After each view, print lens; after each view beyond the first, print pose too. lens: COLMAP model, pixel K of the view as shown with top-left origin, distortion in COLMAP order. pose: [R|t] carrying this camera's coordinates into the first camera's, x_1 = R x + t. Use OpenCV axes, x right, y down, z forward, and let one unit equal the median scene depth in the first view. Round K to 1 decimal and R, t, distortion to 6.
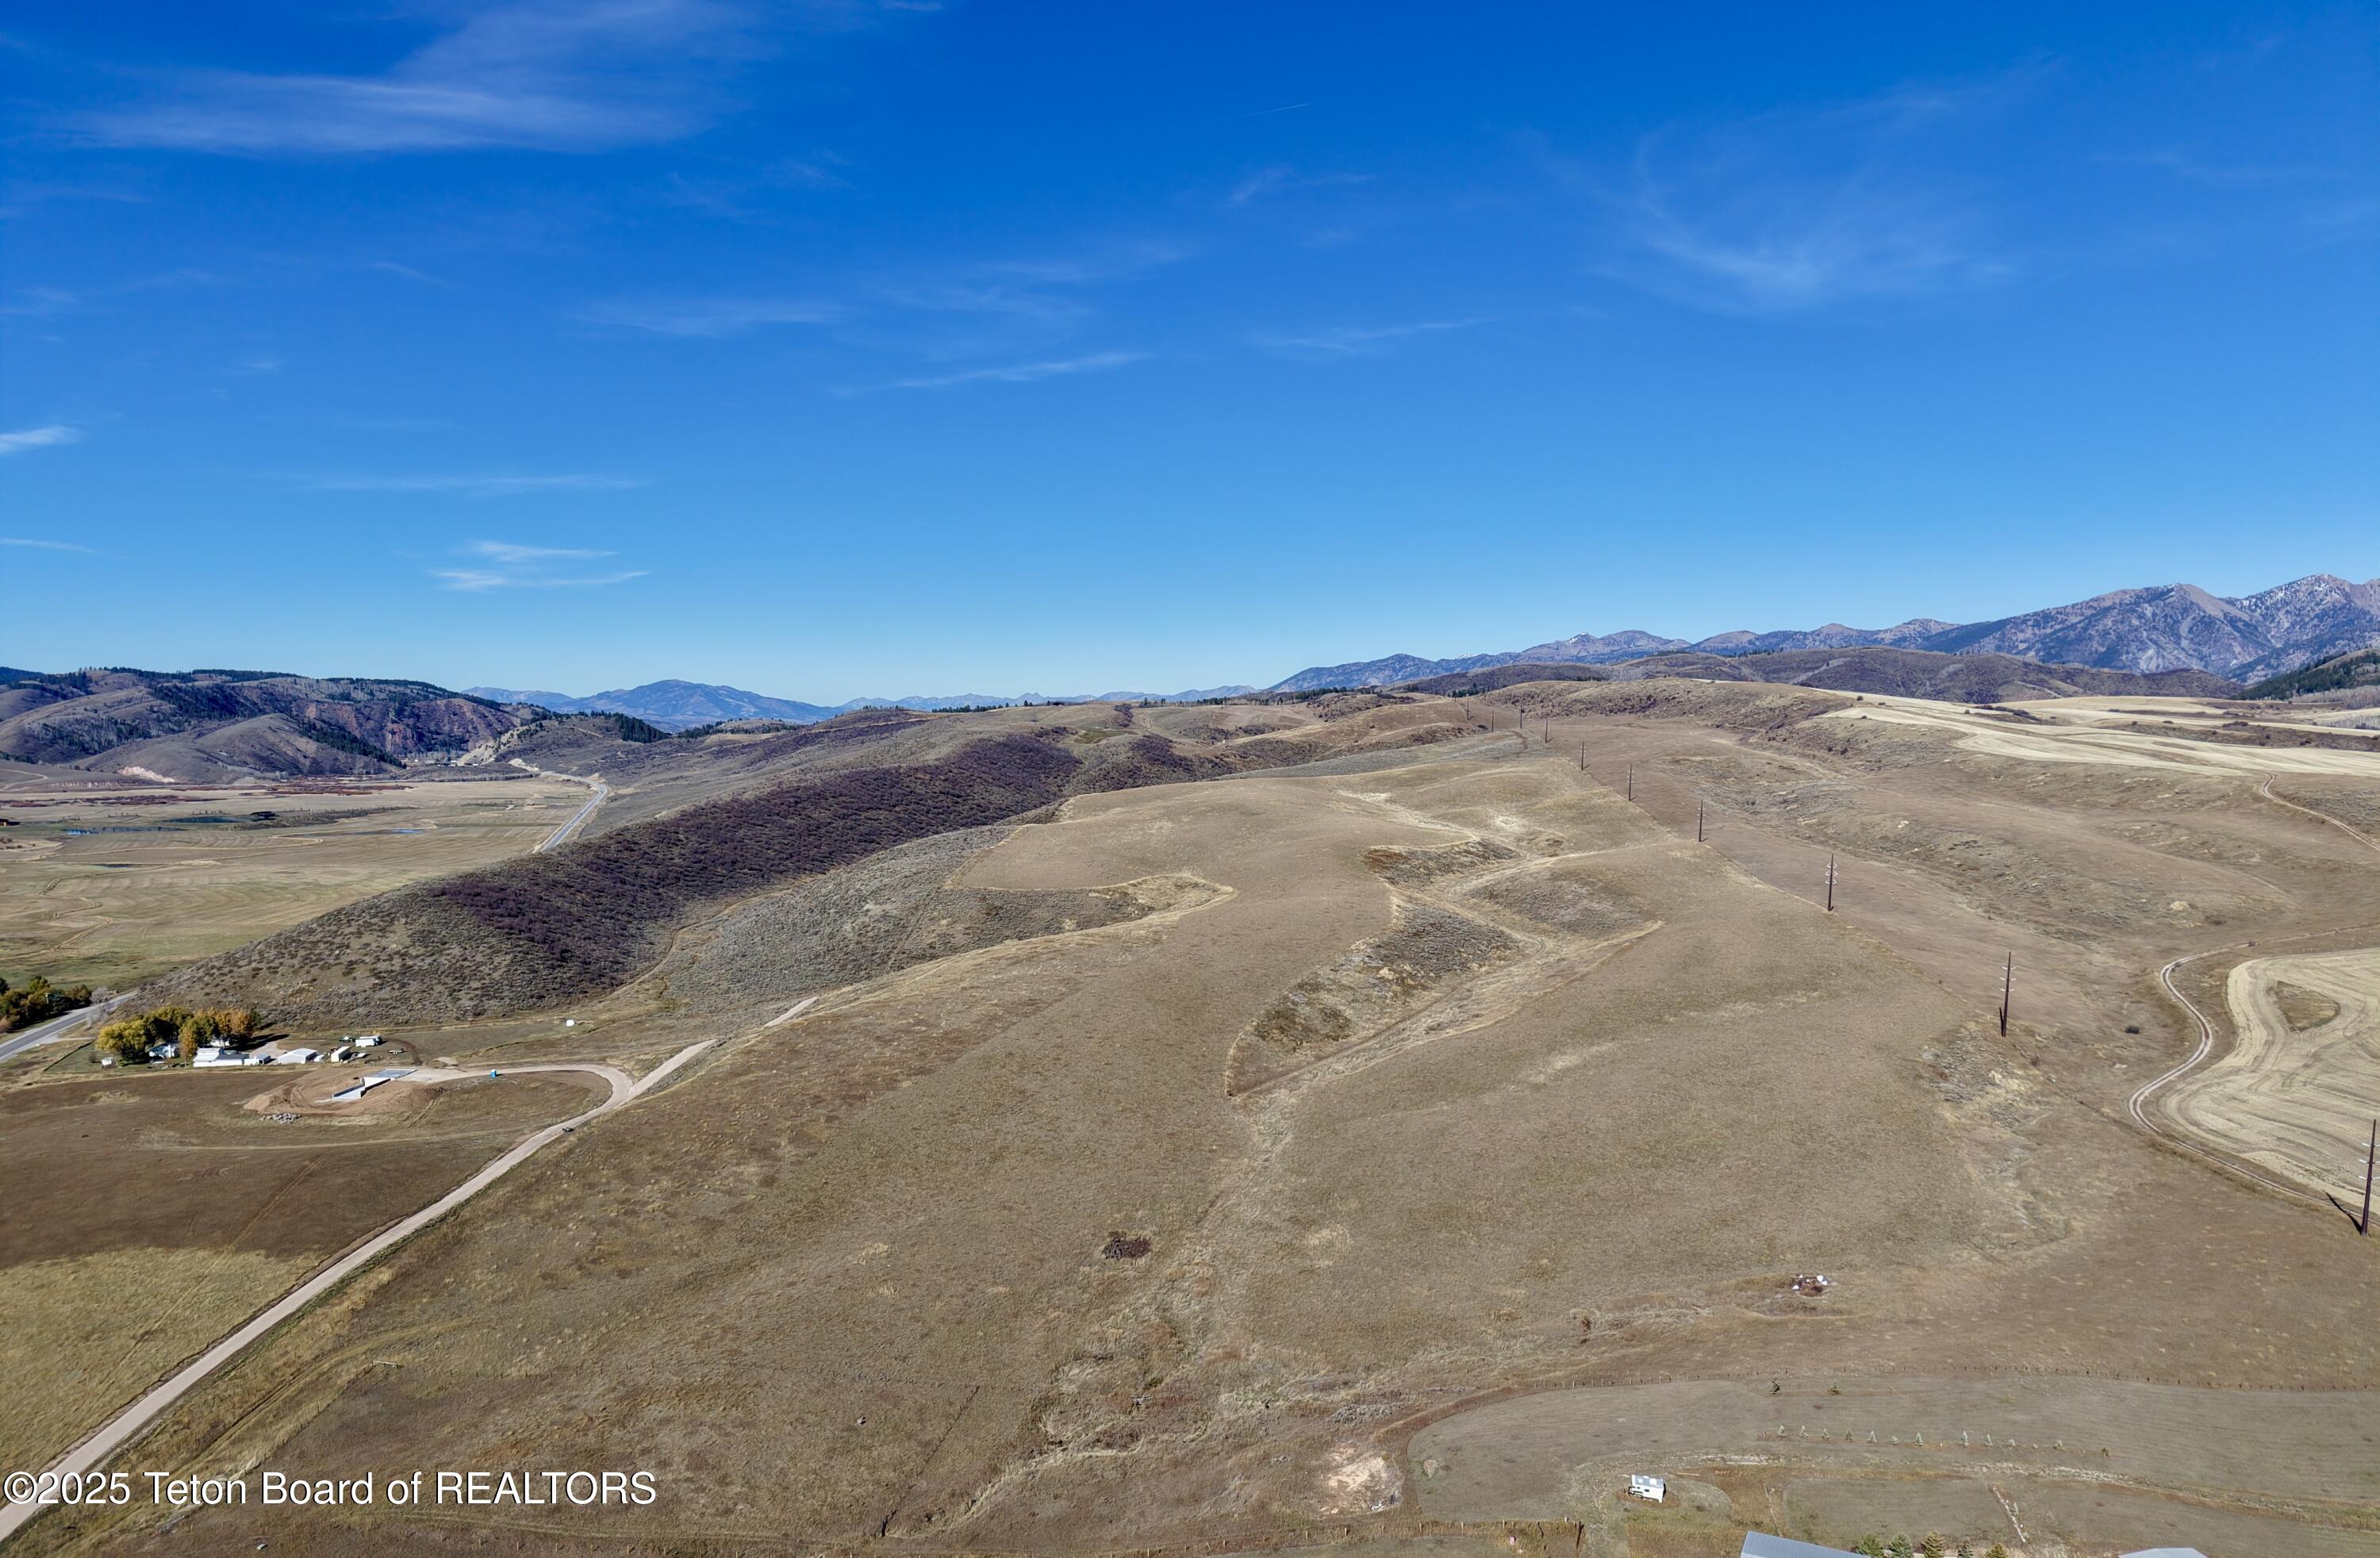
lens RADIAL K [[1571.7, 0, 1197.6], [0, 1571.7, 899.4], [0, 0, 1]] dist [0.046960, -0.063946]
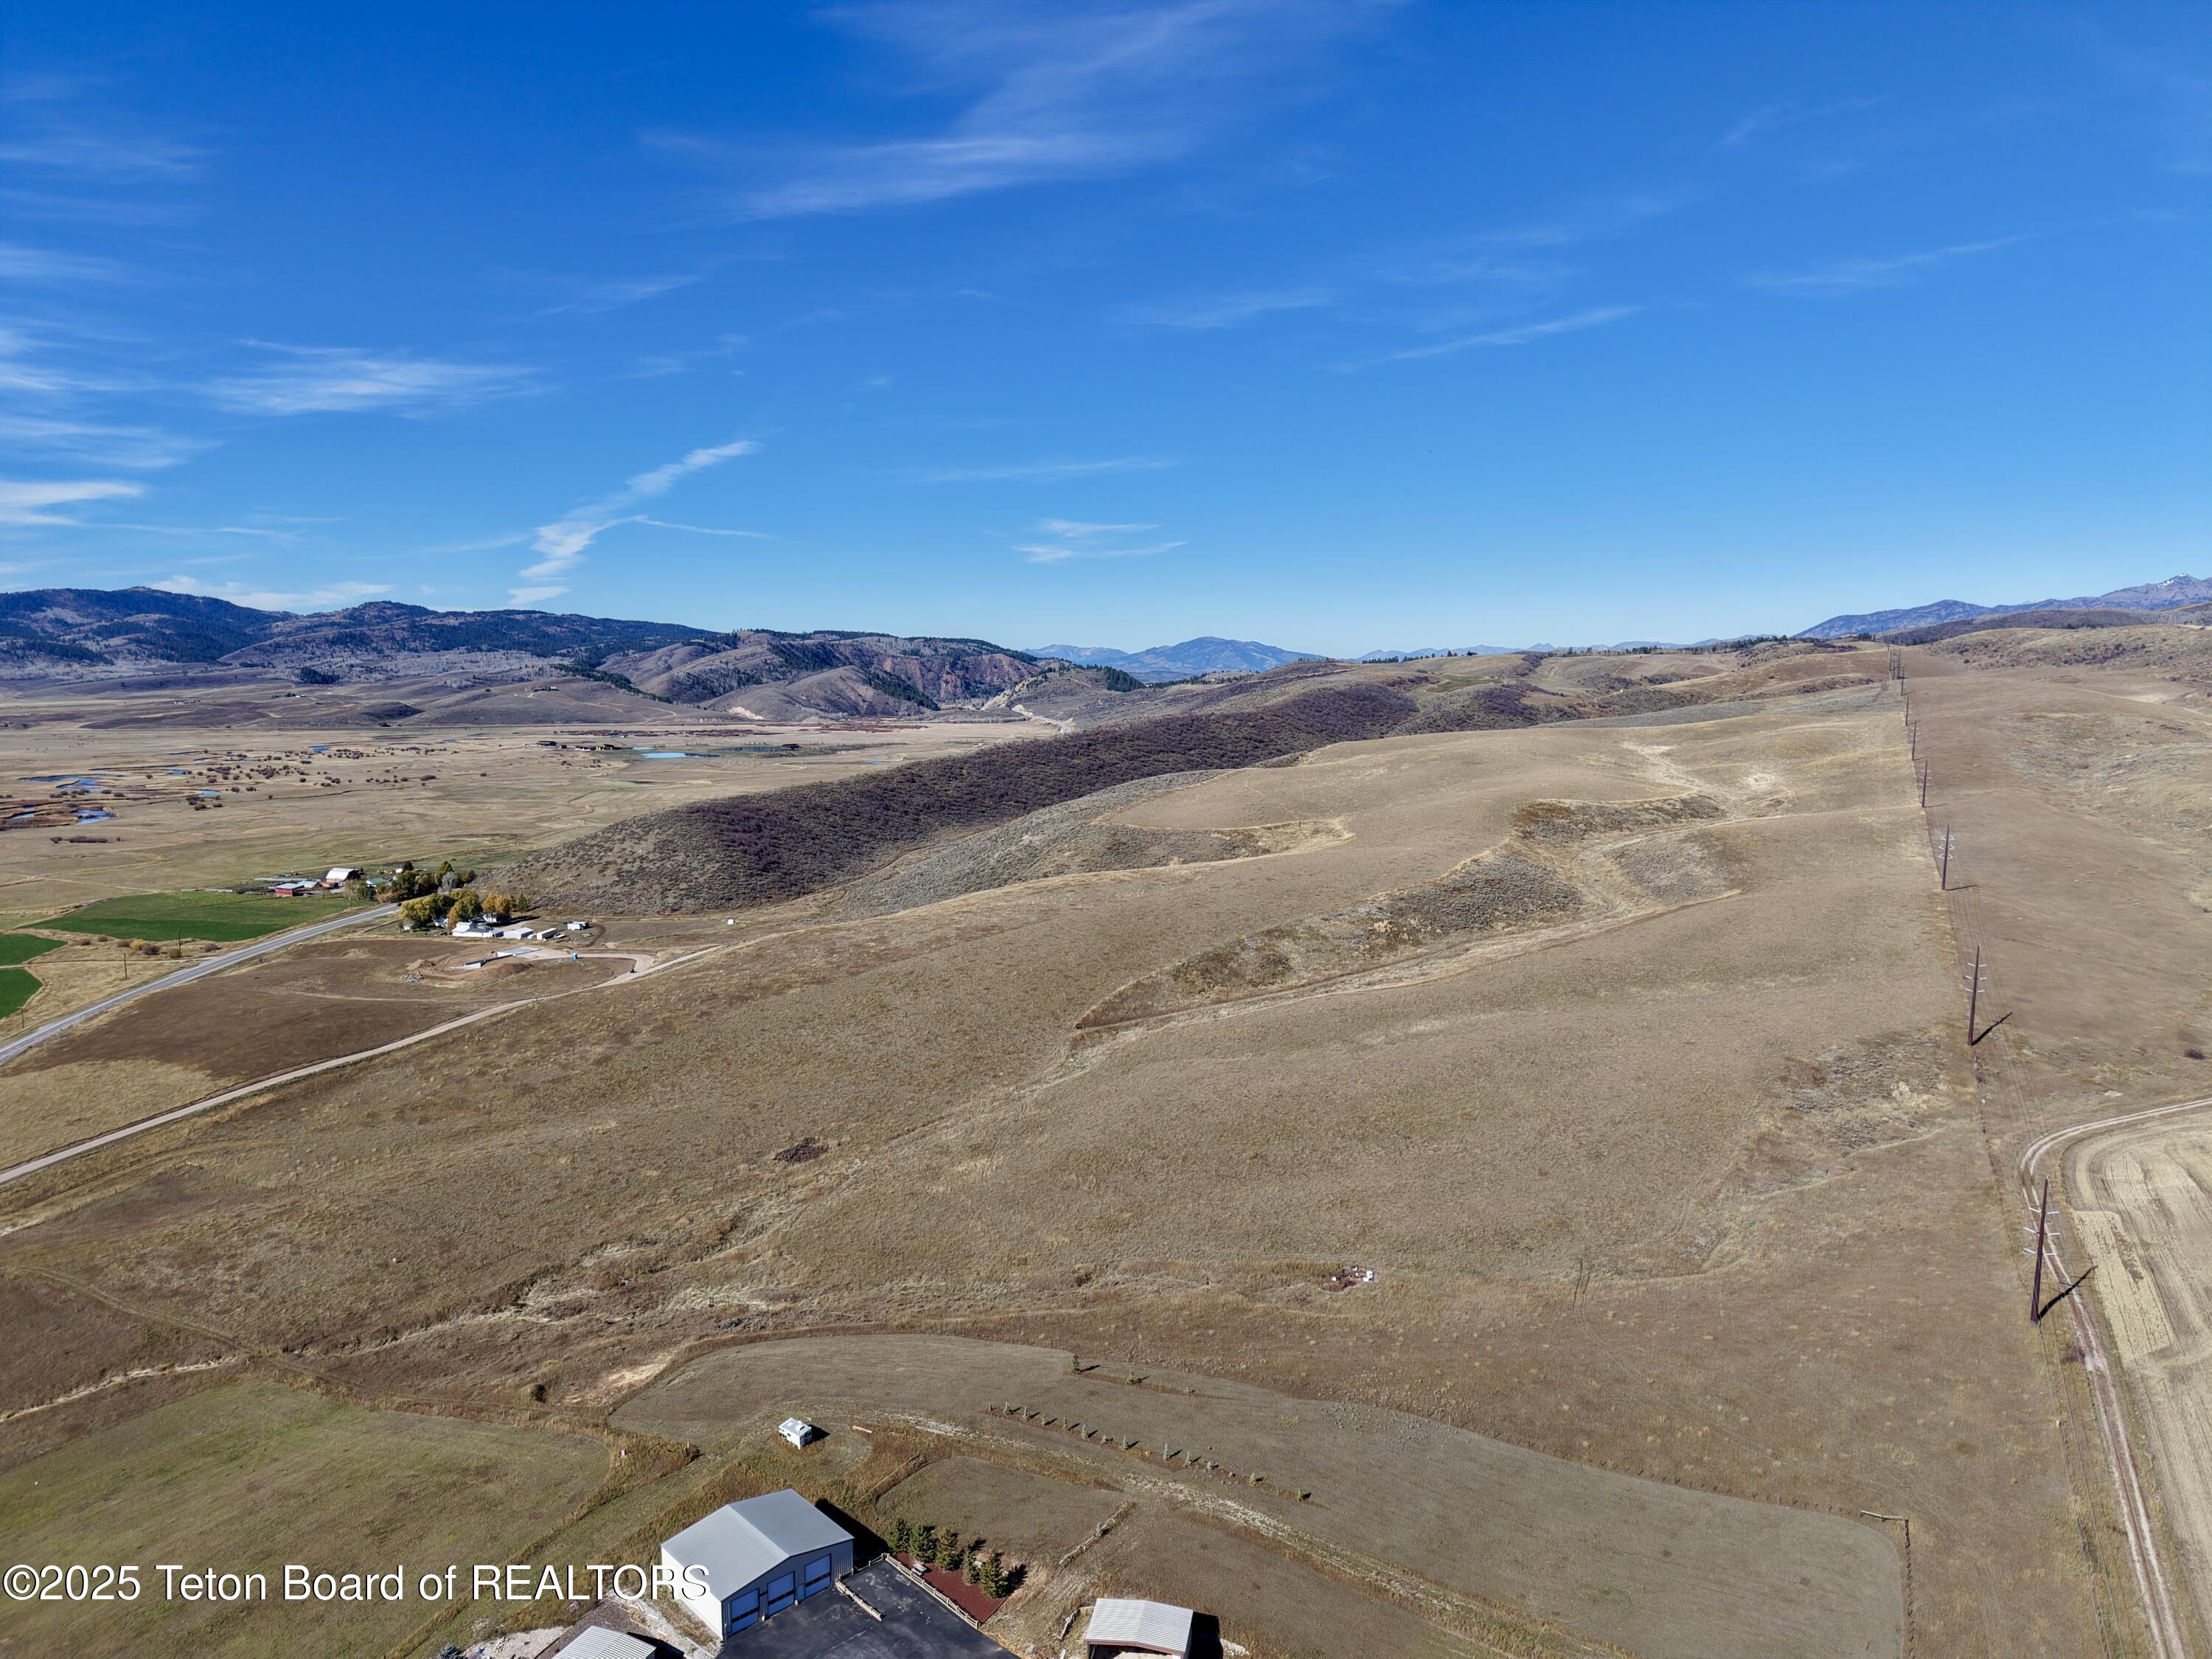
lens RADIAL K [[1462.9, 0, 1110.1], [0, 1462.9, 839.4], [0, 0, 1]] dist [0.052467, -0.071430]
pose [[0.926401, 0.044766, -0.373868, 0.075666], [-0.044454, 0.998967, 0.009463, -0.002100], [0.373905, 0.007854, 0.927434, 0.019198]]
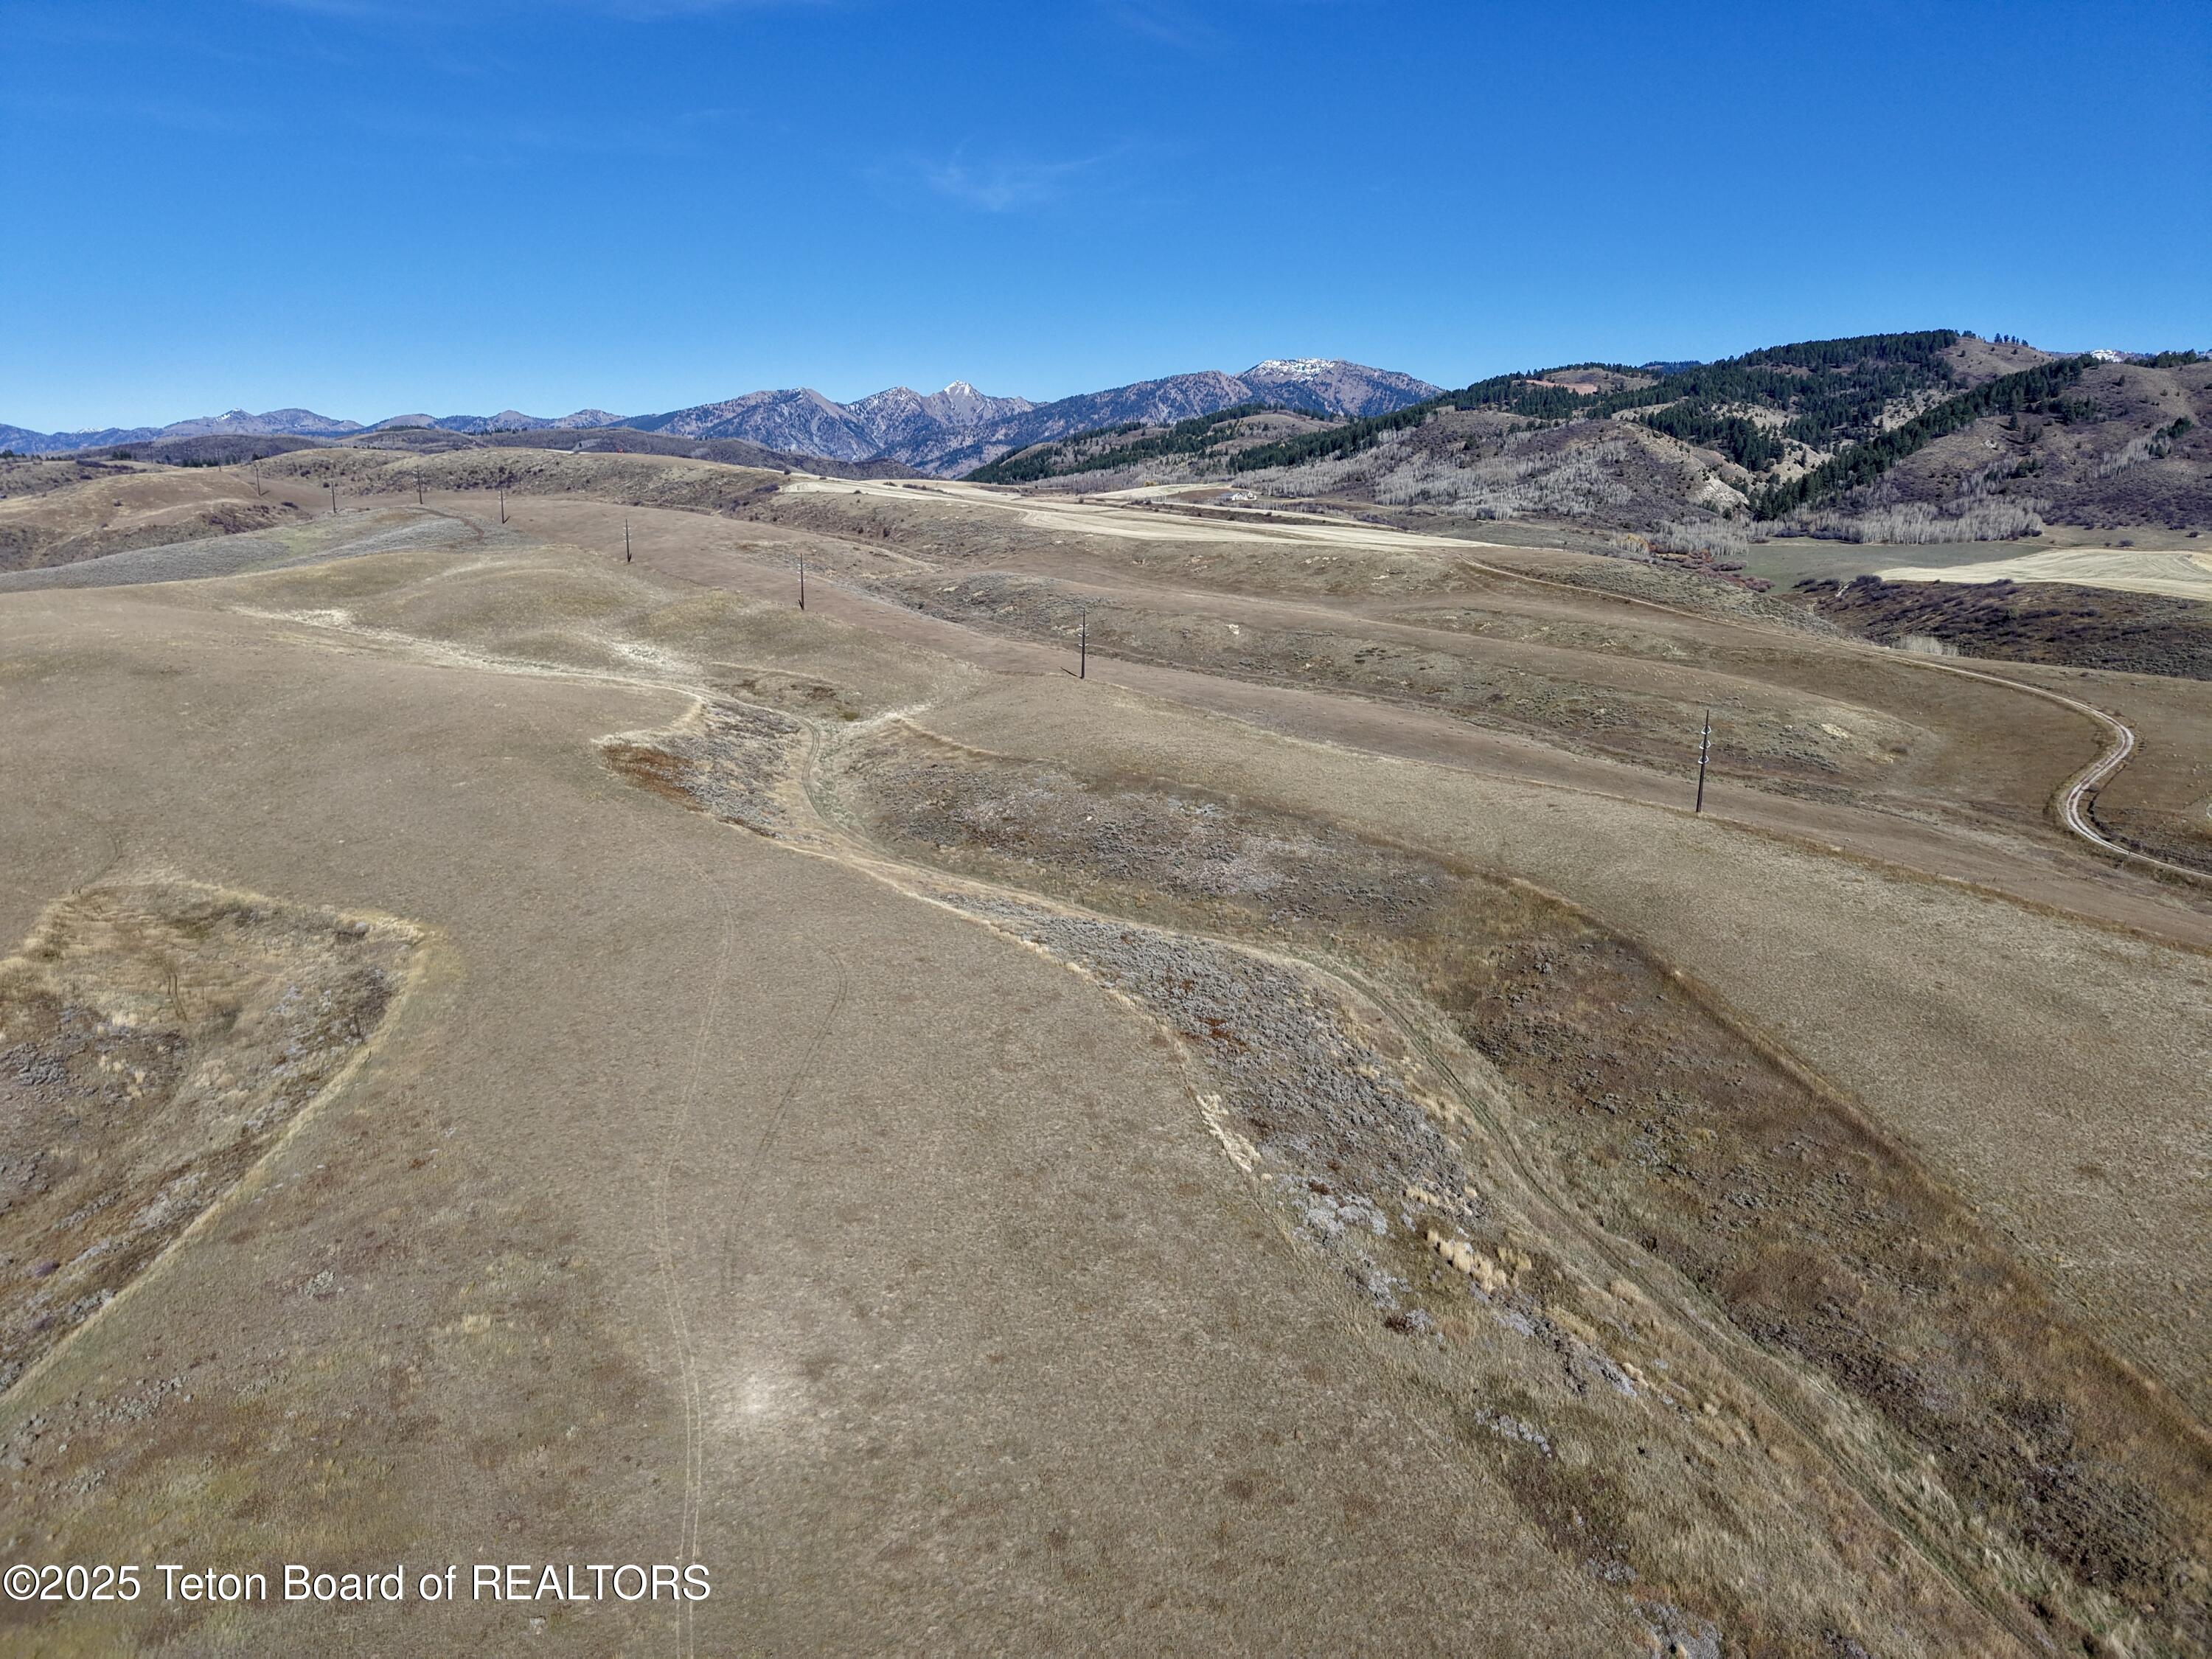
lens RADIAL K [[1484.5, 0, 1106.0], [0, 1484.5, 829.5], [0, 0, 1]] dist [0.041151, -0.062360]
pose [[0.732086, -0.145381, 0.665518, -0.028000], [0.077790, 0.988412, 0.130346, -0.019524], [-0.676756, -0.043654, 0.734912, 0.207535]]
